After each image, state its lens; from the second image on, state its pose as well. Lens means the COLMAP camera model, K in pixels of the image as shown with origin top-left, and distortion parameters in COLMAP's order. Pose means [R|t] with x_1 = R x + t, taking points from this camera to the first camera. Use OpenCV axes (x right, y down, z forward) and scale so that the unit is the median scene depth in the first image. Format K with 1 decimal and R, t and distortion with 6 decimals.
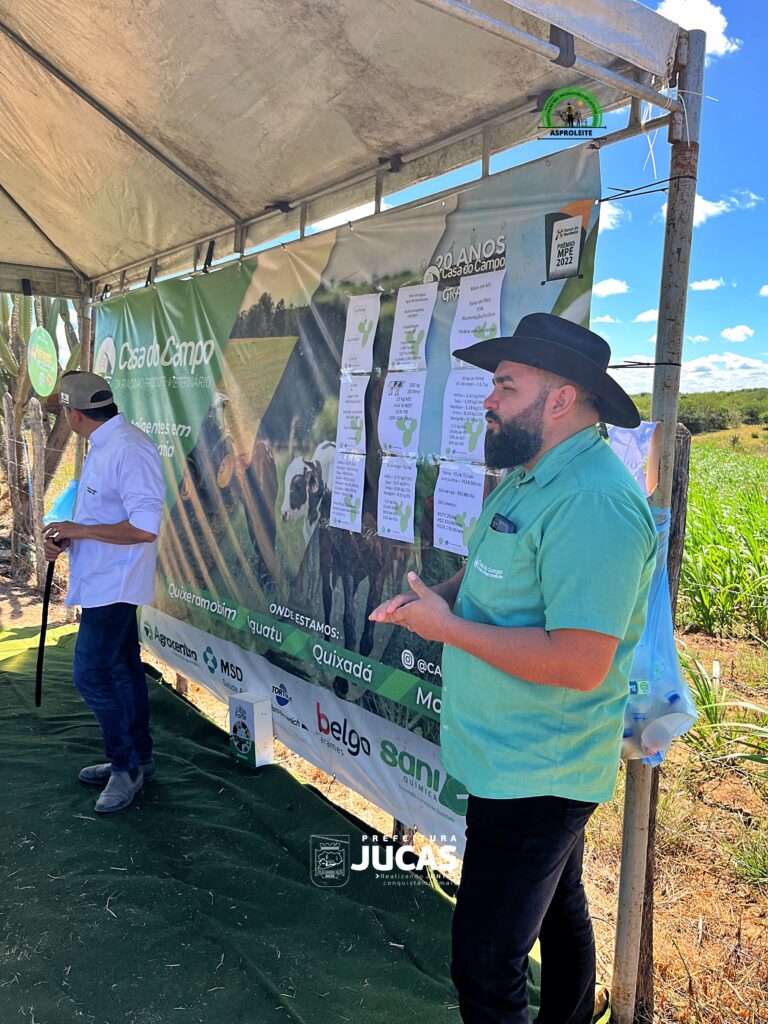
lens RADIAL K [[795.6, 0, 382.5], [0, 795.6, 515.4], [0, 0, 1]] dist [0.051939, -0.072883]
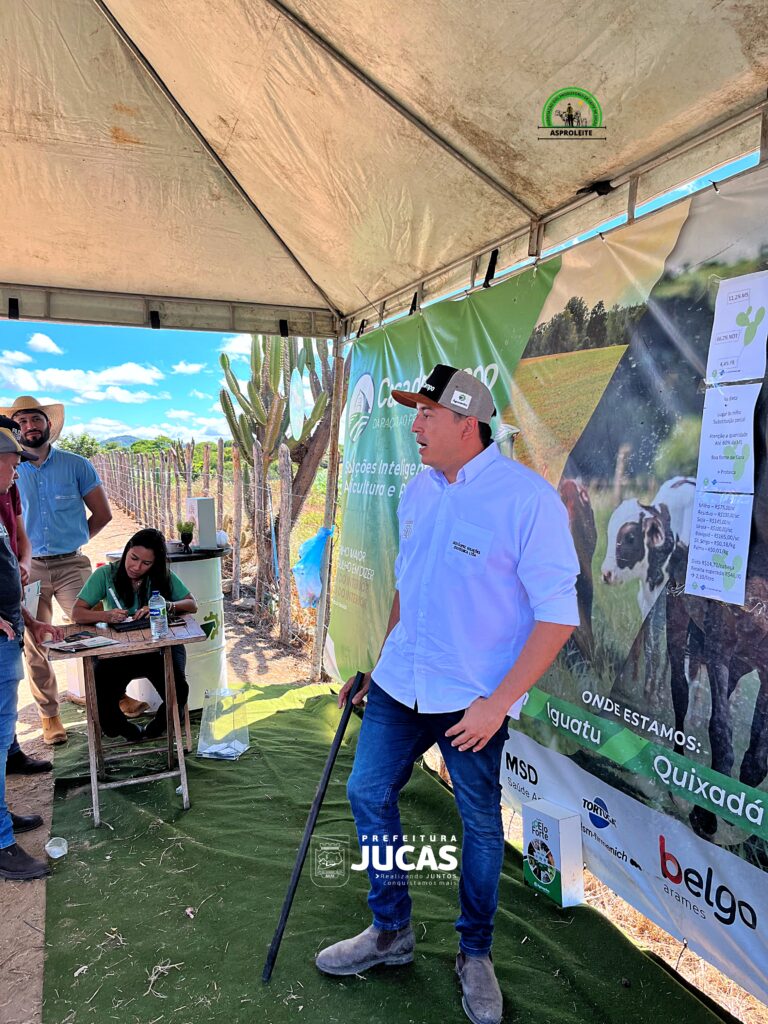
lens RADIAL K [[795.6, 0, 384.0], [0, 795.6, 517.1], [0, 0, 1]] dist [0.051939, -0.072883]
pose [[0.966080, 0.005266, -0.258188, -0.133259], [-0.021218, 0.998030, -0.059035, -0.006695], [0.257369, 0.062511, 0.964289, 0.205592]]
